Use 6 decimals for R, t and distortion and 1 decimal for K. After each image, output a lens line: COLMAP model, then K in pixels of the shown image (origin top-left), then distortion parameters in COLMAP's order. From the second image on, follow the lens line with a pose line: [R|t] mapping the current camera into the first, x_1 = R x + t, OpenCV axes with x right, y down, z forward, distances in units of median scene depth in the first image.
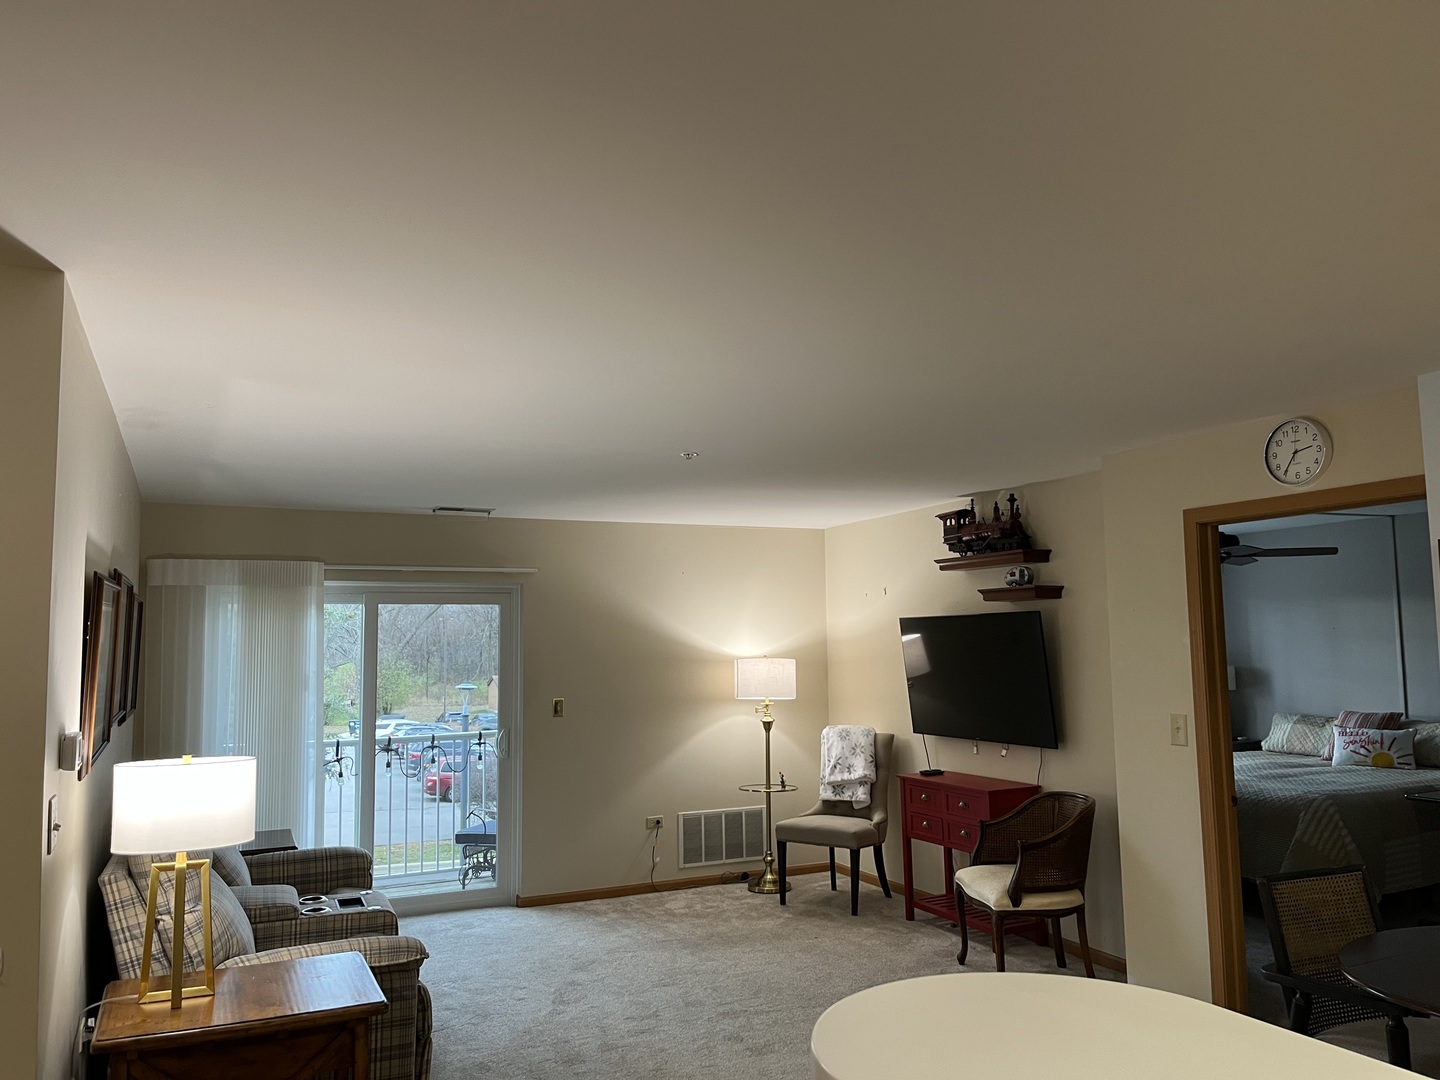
lens RADIAL K [[1085.8, 0, 712.9], [0, 1085.8, 546.0], [0, 0, 1]] dist [0.069937, -0.092173]
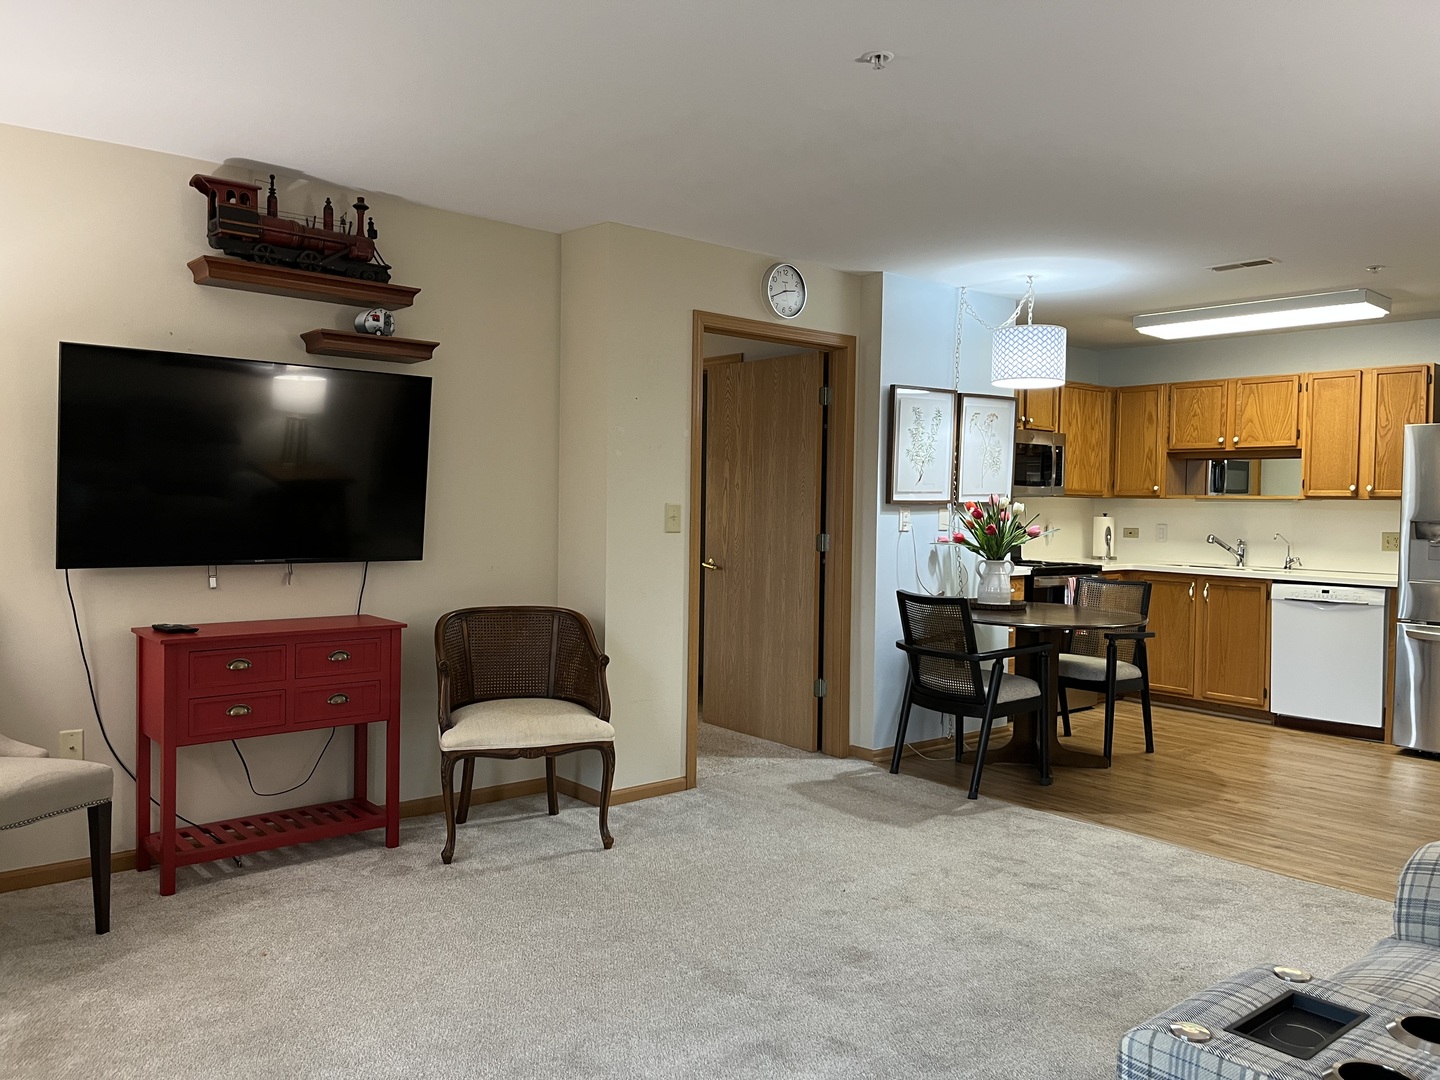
lens RADIAL K [[1085.8, 0, 712.9], [0, 1085.8, 546.0], [0, 0, 1]] dist [0.069937, -0.092173]
pose [[-0.262982, -0.028694, 0.964374, -0.387567], [-0.099552, 0.995029, 0.002459, 0.124754], [-0.959651, -0.095359, -0.264531, 0.818618]]
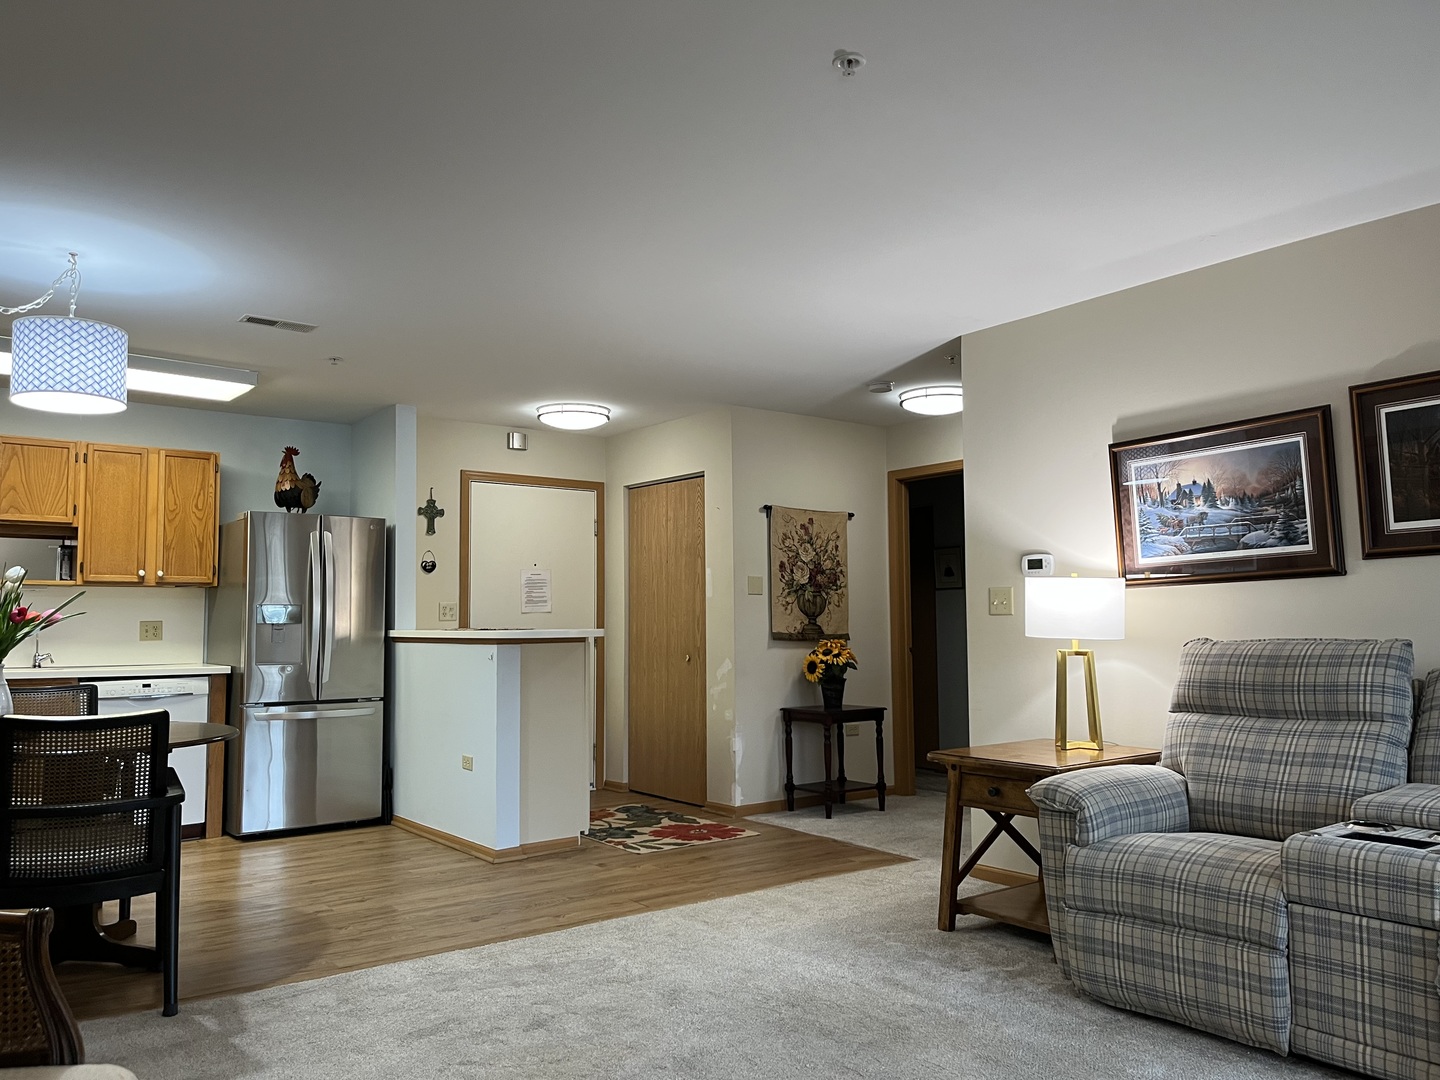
lens RADIAL K [[1085.8, 0, 712.9], [0, 1085.8, 546.0], [0, 0, 1]] dist [0.069937, -0.092173]
pose [[-0.978534, 0.004675, -0.206031, 0.107577], [0.038194, 0.986537, -0.159015, 0.157935], [0.202514, -0.163471, -0.965539, 0.986180]]
